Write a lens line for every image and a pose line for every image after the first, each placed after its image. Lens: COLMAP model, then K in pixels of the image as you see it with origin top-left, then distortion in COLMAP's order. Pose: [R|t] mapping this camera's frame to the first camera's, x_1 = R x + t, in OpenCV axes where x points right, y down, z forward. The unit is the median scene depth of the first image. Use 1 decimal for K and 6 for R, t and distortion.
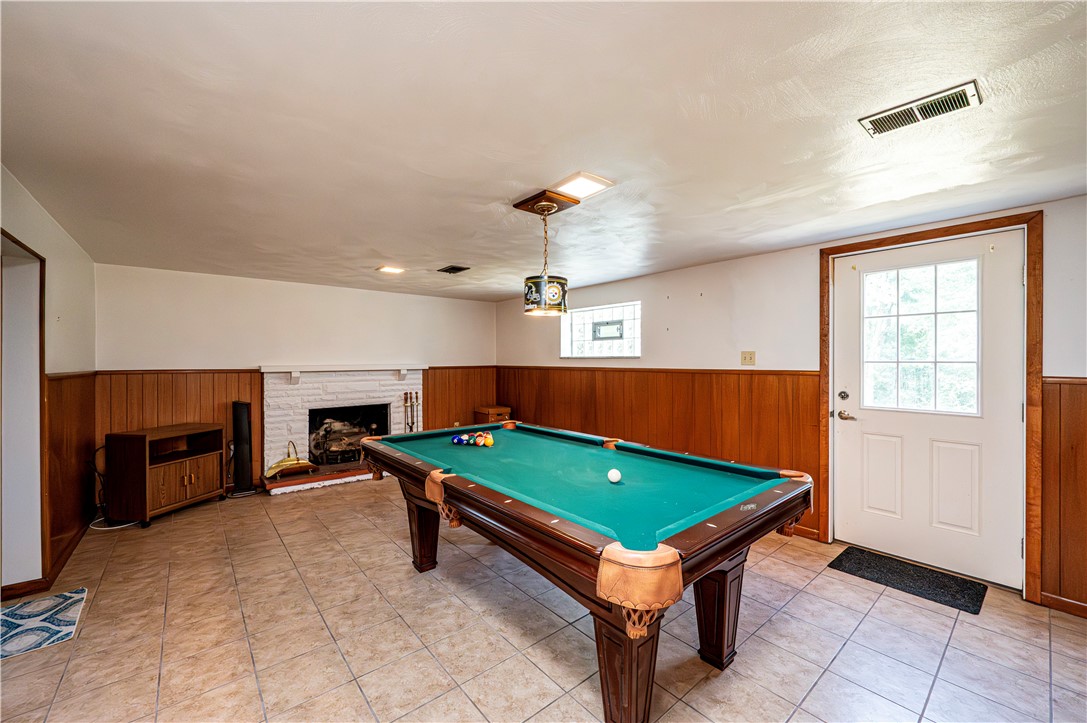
lens RADIAL K [[445.3, 0, 548.0], [0, 445.3, 358.9], [0, 0, 1]] dist [0.003247, -0.000977]
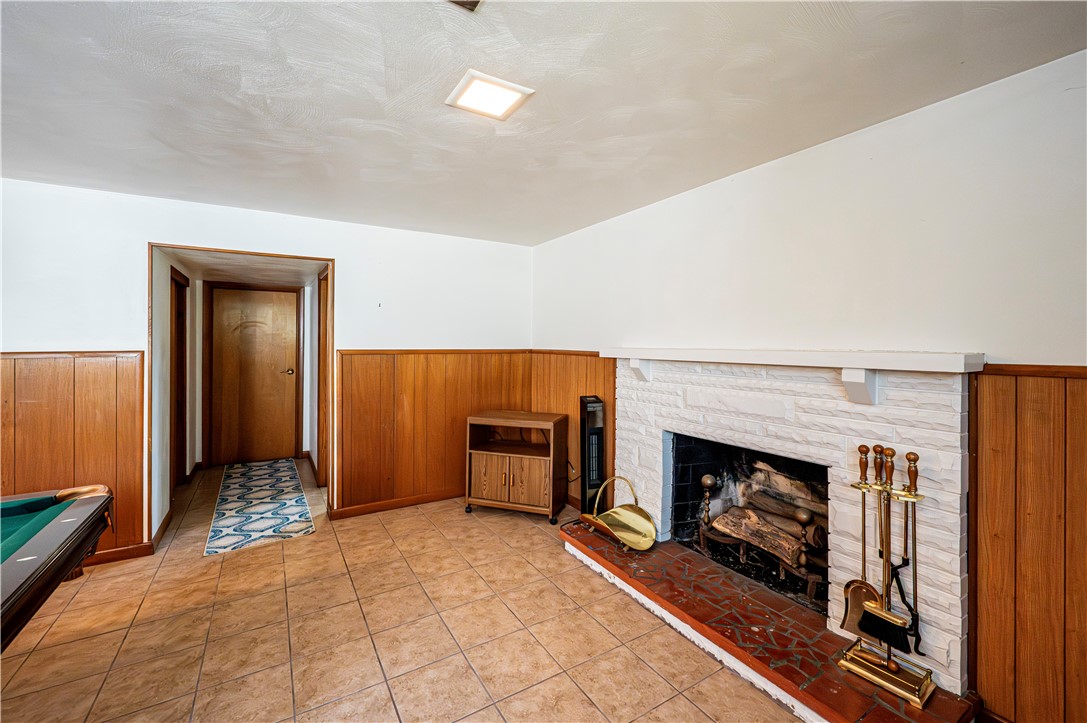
lens RADIAL K [[445.3, 0, 531.6], [0, 445.3, 340.1], [0, 0, 1]] dist [0.003247, -0.000977]
pose [[-0.160831, 0.000917, -0.986981, 0.015901], [0.001784, 0.999998, 0.000639, 0.004013], [0.986980, -0.001658, -0.160833, 0.890208]]
